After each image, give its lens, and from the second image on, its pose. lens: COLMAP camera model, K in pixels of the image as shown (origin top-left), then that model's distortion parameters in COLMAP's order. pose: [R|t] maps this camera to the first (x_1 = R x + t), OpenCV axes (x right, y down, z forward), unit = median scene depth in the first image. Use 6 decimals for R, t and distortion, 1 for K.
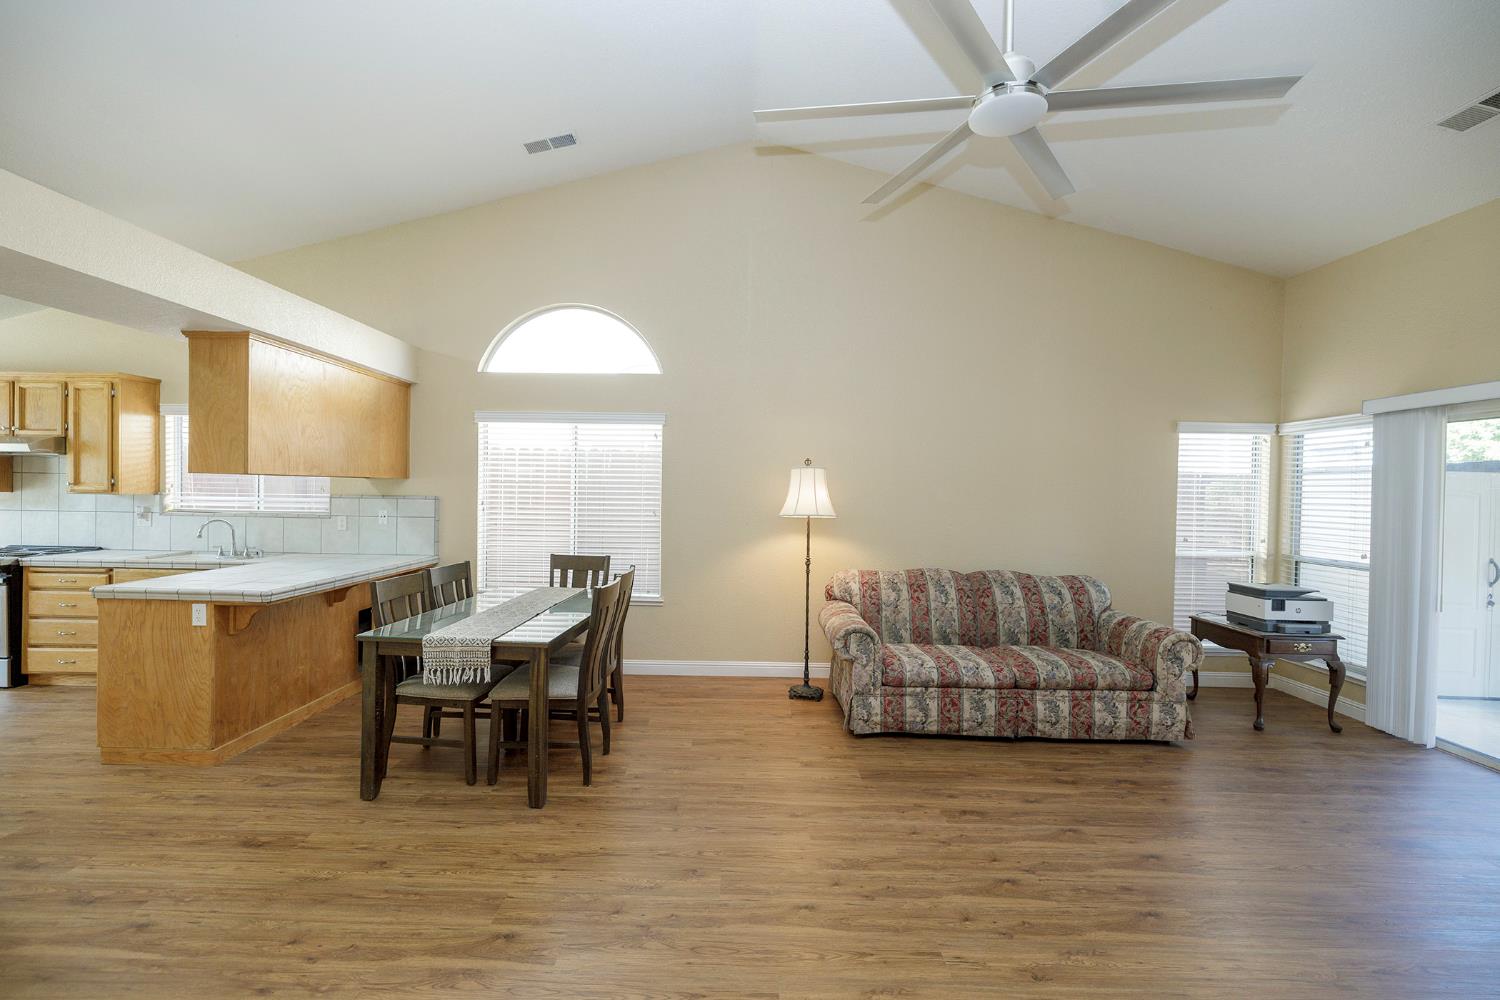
lens RADIAL K [[623.8, 0, 738.1], [0, 623.8, 495.0], [0, 0, 1]] dist [0.000311, -0.000396]
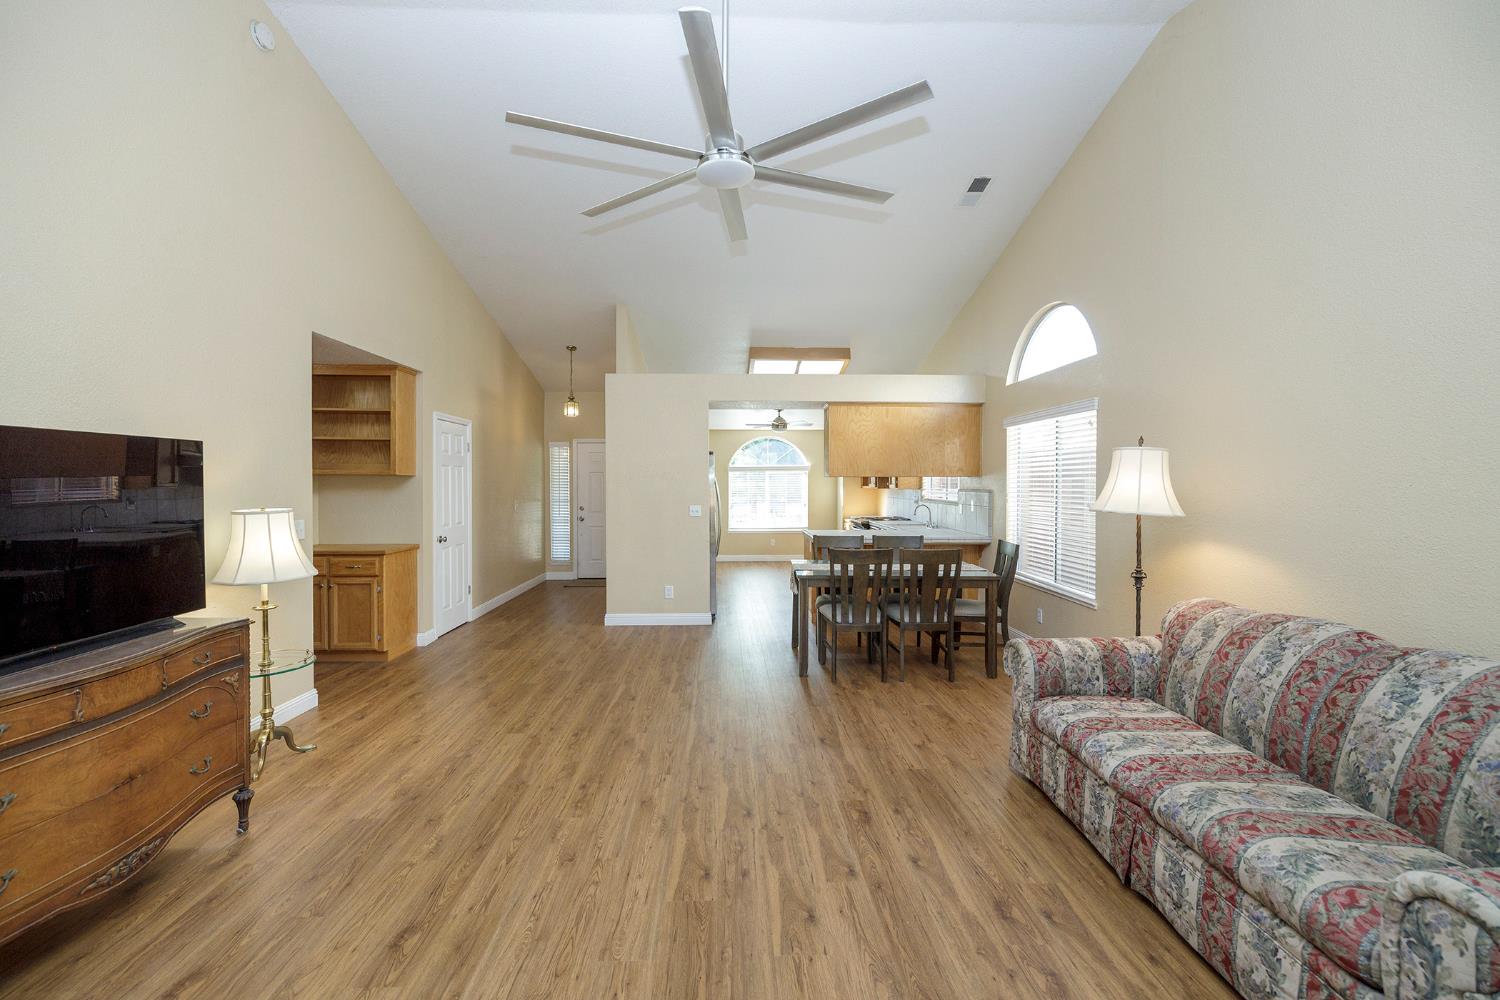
lens RADIAL K [[623.8, 0, 743.9], [0, 623.8, 490.2], [0, 0, 1]] dist [0.000311, -0.000396]
pose [[0.049187, -0.001891, -0.998788, 0.838654], [-0.013521, 0.999905, -0.002559, 0.014836], [0.998698, 0.013630, 0.049156, 0.491653]]
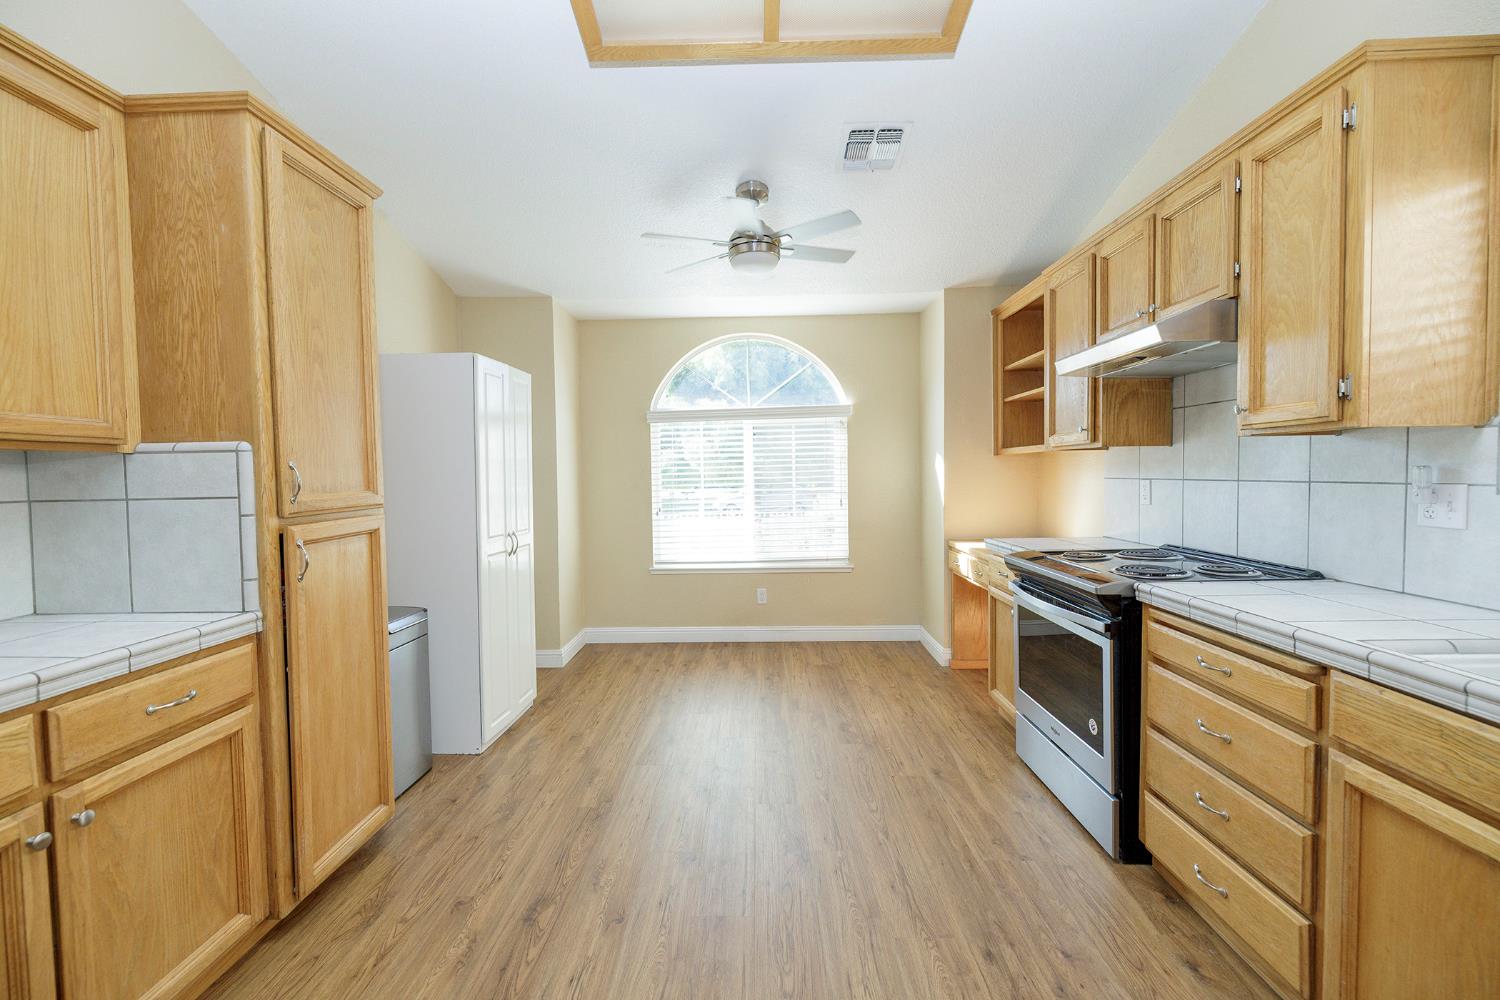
lens RADIAL K [[623.8, 0, 745.3], [0, 623.8, 492.2], [0, 0, 1]] dist [0.000311, -0.000396]
pose [[-0.013416, 0.017112, -0.999764, -0.706822], [0.002065, 0.999852, 0.017086, 0.029448], [0.999908, -0.001835, -0.013449, 0.728892]]
